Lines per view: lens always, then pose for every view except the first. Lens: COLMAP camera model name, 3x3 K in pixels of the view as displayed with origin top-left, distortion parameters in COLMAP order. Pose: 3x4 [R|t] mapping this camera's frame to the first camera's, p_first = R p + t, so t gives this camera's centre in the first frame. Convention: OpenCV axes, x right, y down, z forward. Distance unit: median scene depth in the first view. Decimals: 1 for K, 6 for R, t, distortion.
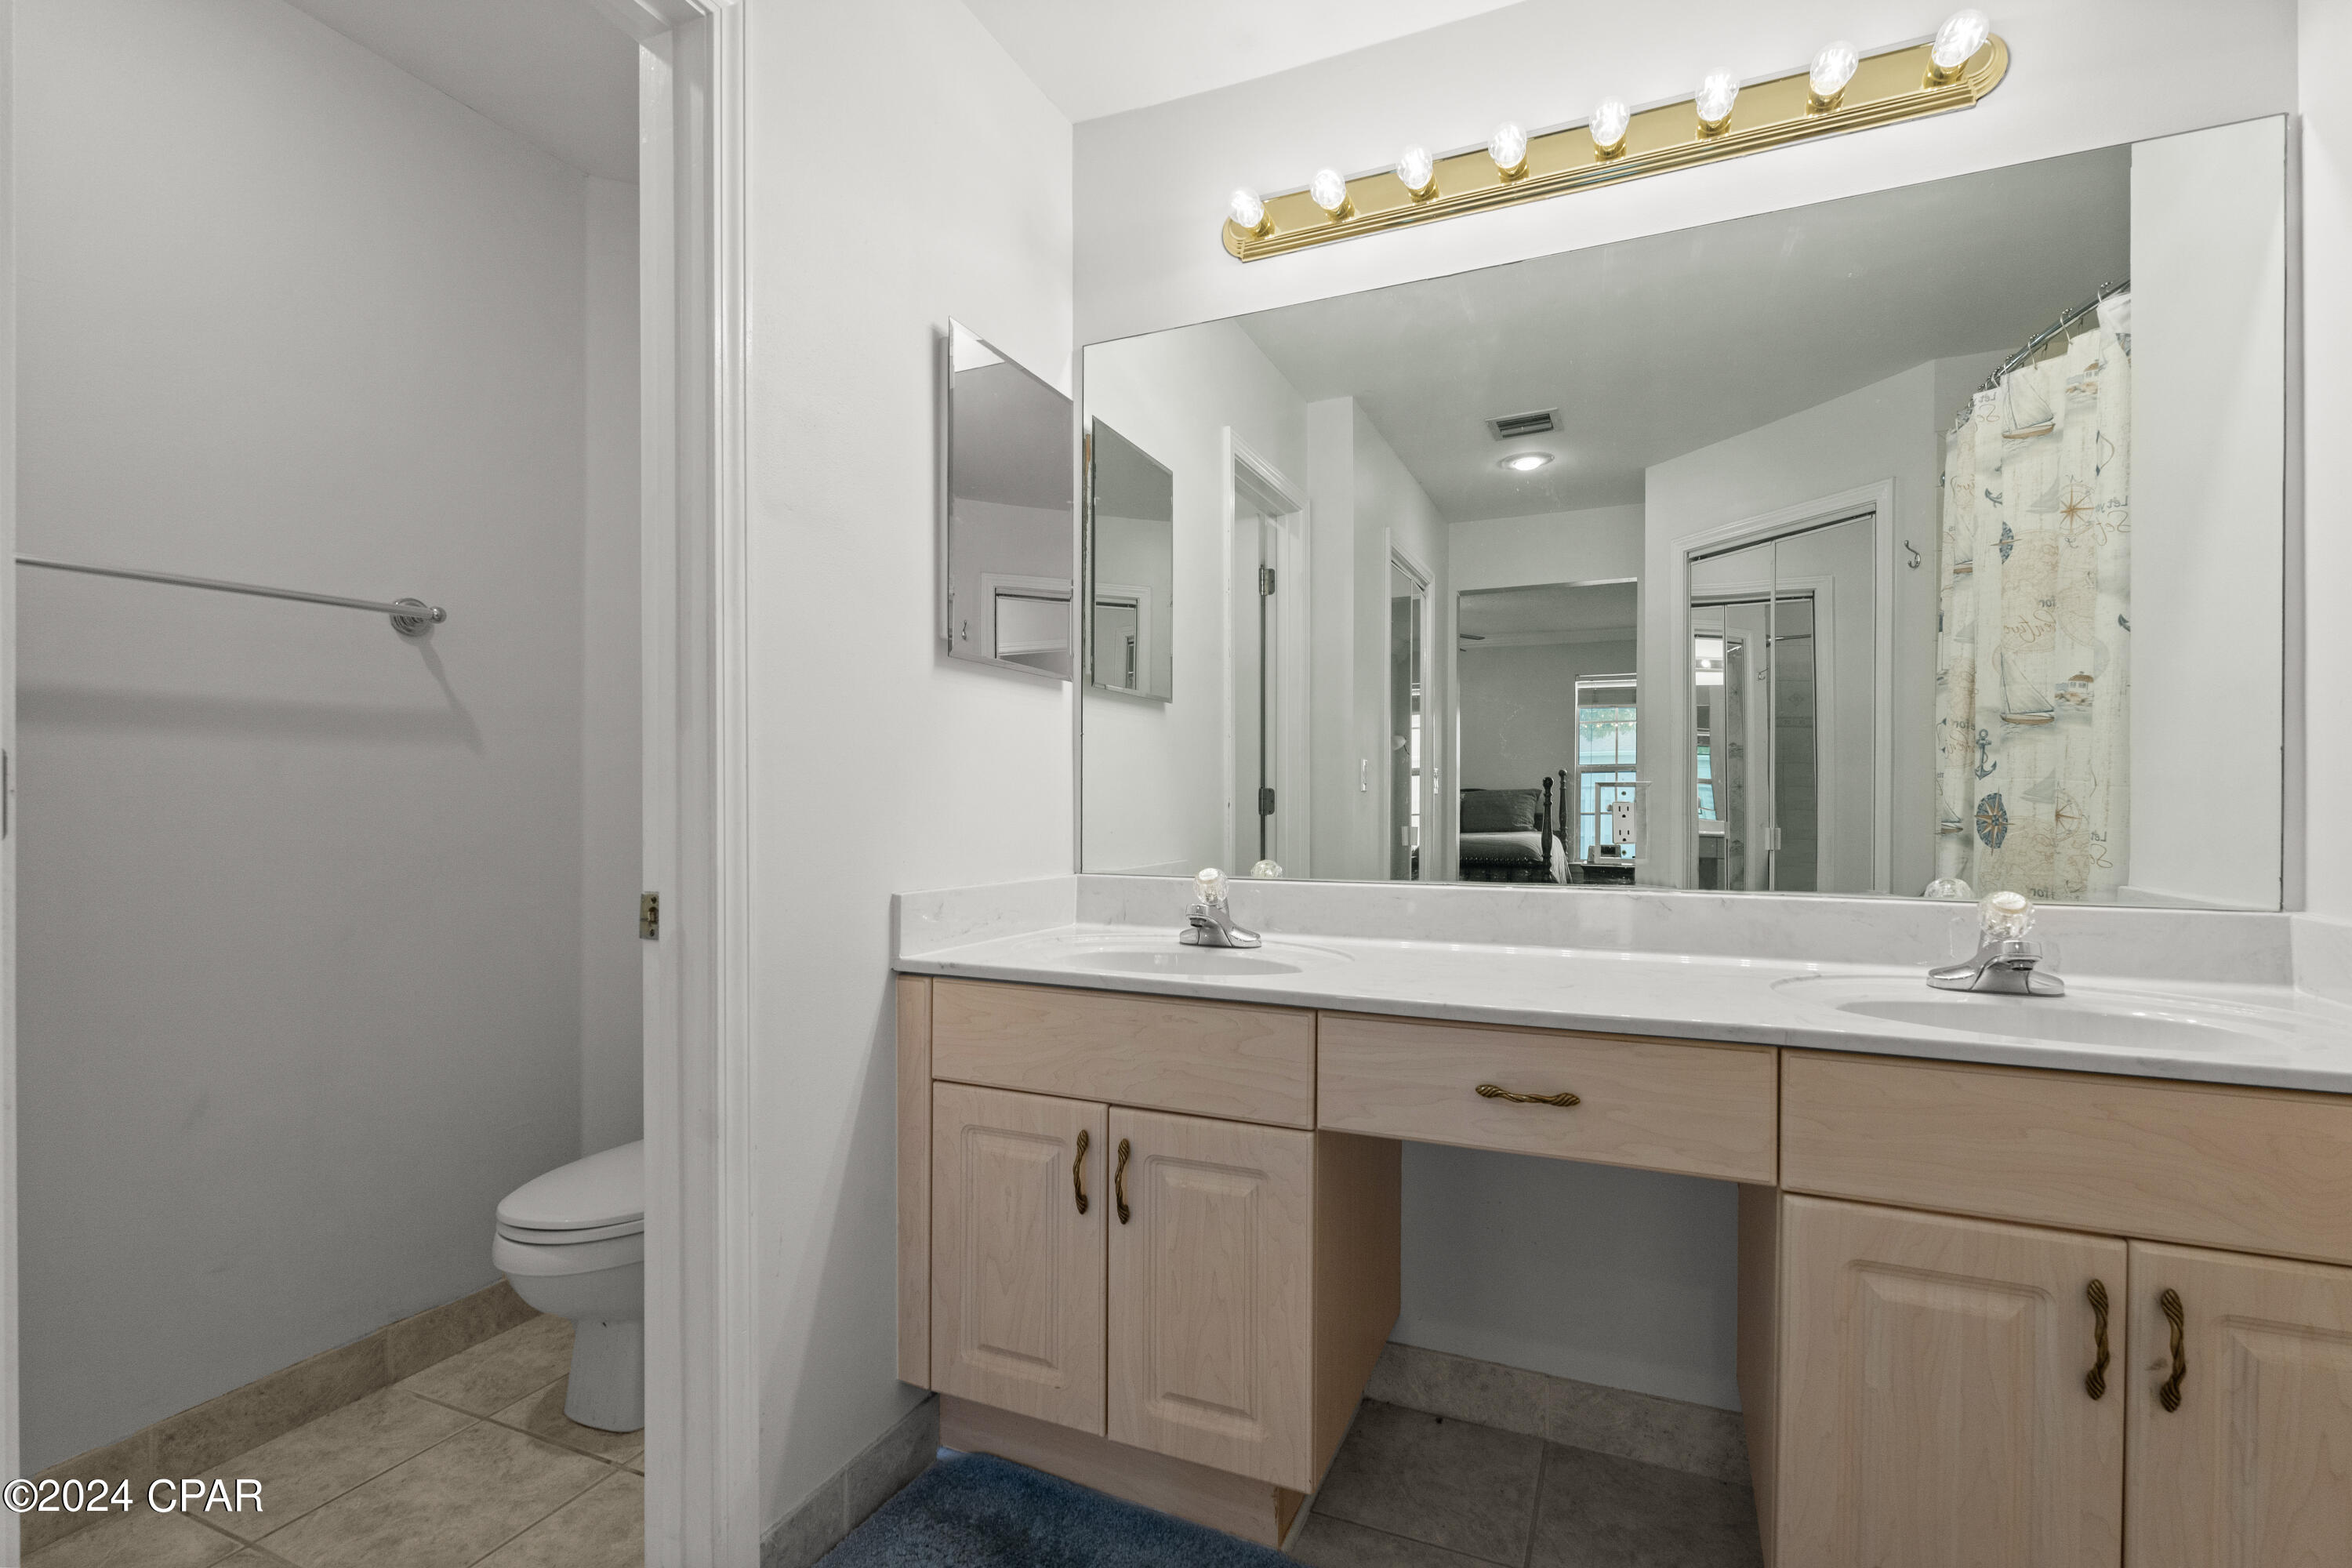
lens RADIAL K [[1050.3, 0, 1199.7], [0, 1050.3, 801.5], [0, 0, 1]] dist [0.002884, -0.000142]
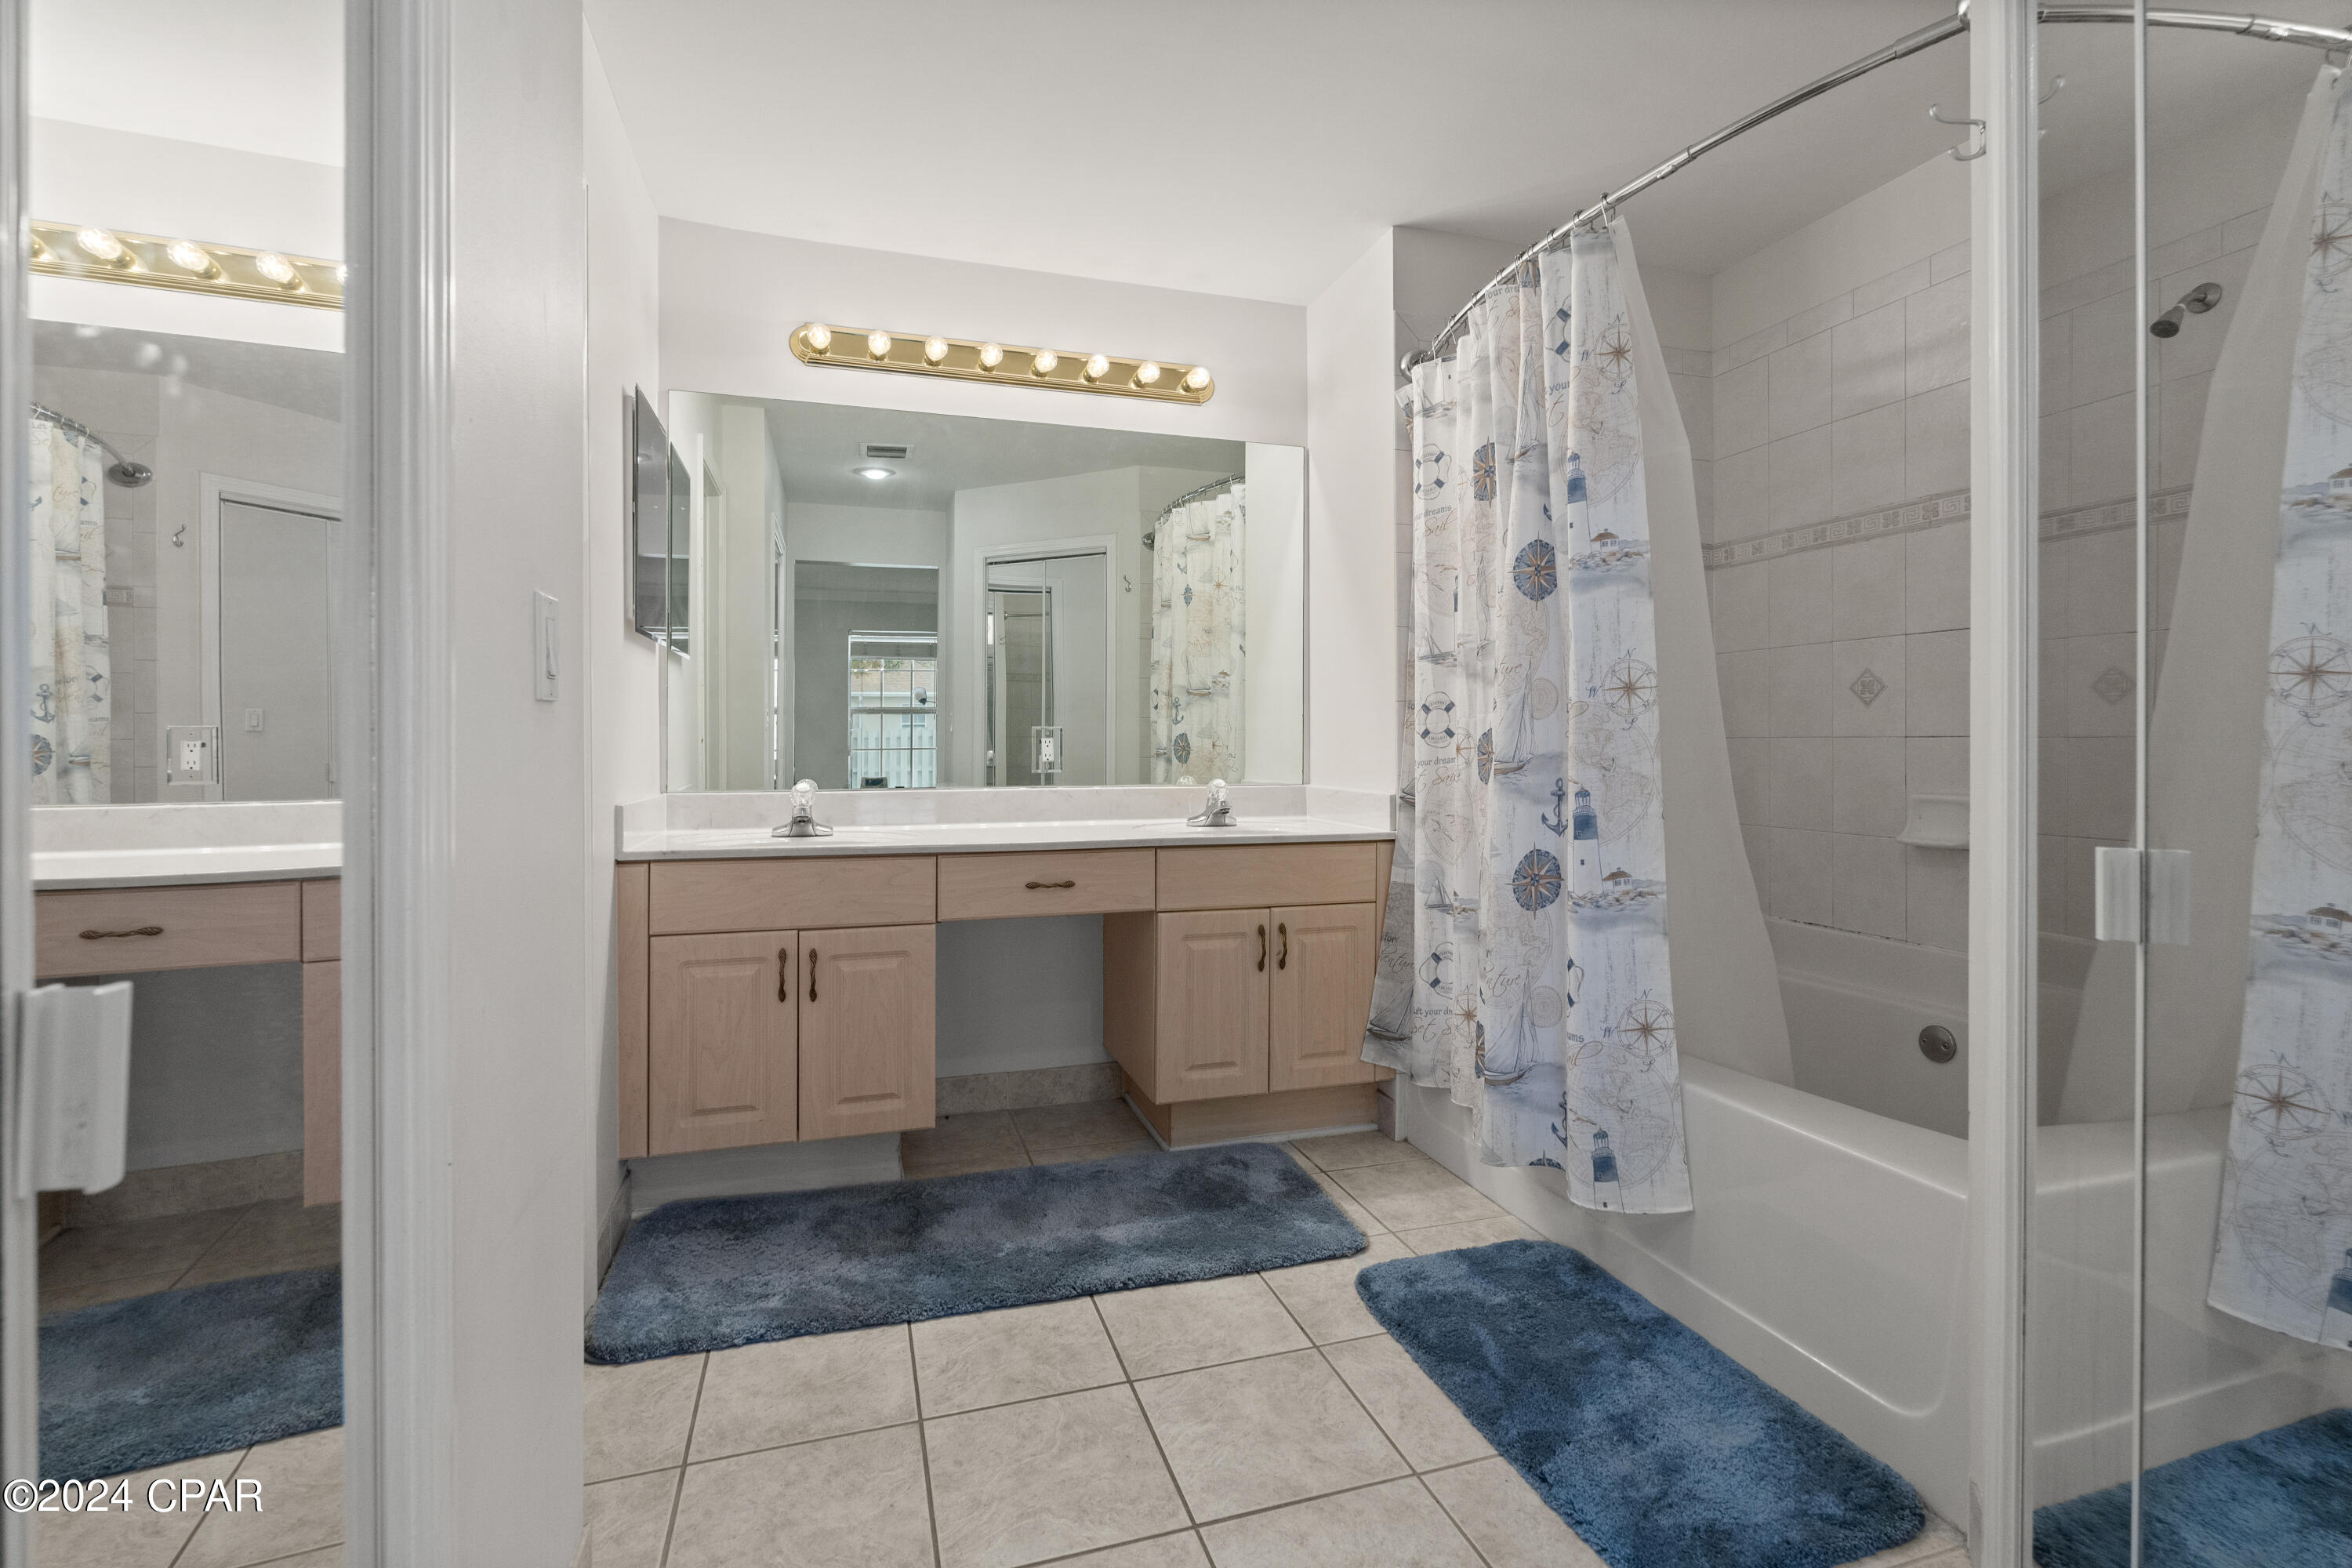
lens RADIAL K [[1049.5, 0, 1170.2], [0, 1049.5, 744.7], [0, 0, 1]] dist [-0.001289, 0.000011]
pose [[0.758189, -0.004801, 0.652017, -0.589927], [0.002229, 0.999986, 0.004771, 0.004337], [-0.652031, -0.002164, 0.758189, -0.474305]]
